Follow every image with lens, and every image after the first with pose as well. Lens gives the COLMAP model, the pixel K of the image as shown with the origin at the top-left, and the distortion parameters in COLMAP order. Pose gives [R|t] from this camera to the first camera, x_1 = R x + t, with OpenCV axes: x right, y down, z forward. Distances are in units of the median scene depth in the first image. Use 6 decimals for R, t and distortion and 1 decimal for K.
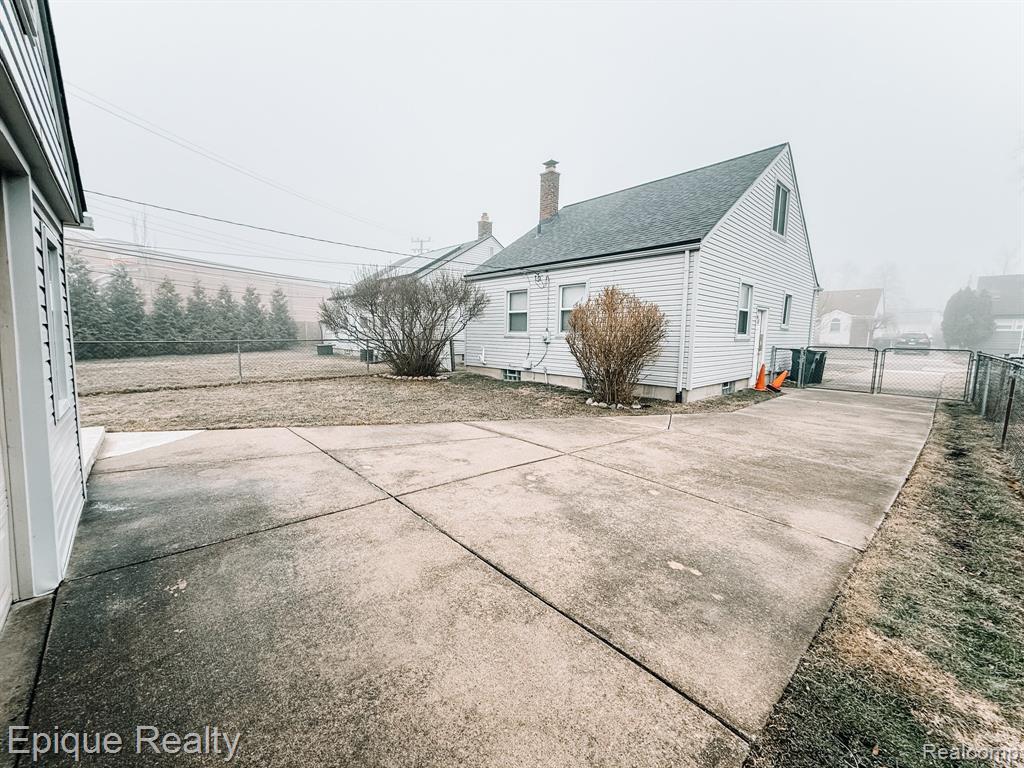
lens RADIAL K [[407.4, 0, 504.3], [0, 407.4, 383.2], [0, 0, 1]] dist [-0.003385, -0.000214]
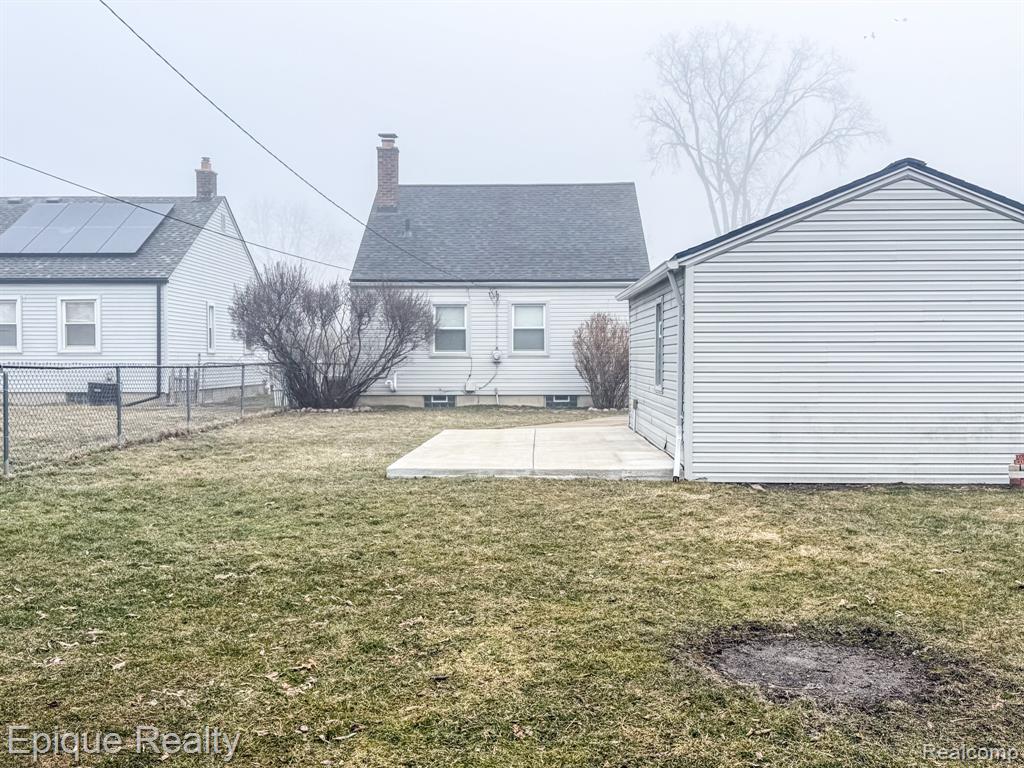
lens RADIAL K [[1007.4, 0, 514.6], [0, 1007.4, 385.4], [0, 0, 1]] dist [0.076689, -0.007416]
pose [[0.689437, -0.023099, 0.723978, -1.440839], [0.092905, 0.994056, -0.056757, 0.083385], [-0.718363, 0.106392, 0.687484, -0.580364]]
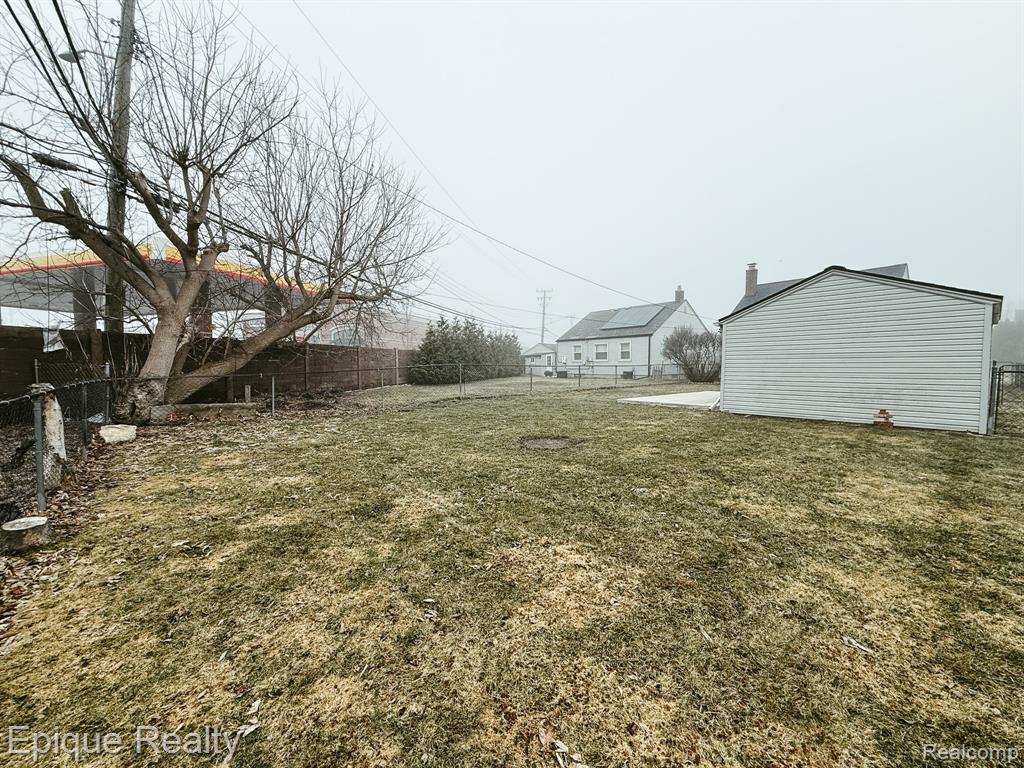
lens RADIAL K [[407.4, 0, 504.3], [0, 407.4, 383.2], [0, 0, 1]] dist [-0.003385, -0.000214]
pose [[0.998863, -0.009153, -0.046796, -1.124751], [0.005474, 0.996925, -0.078169, 0.136293], [0.047368, 0.077824, 0.995841, -0.985024]]
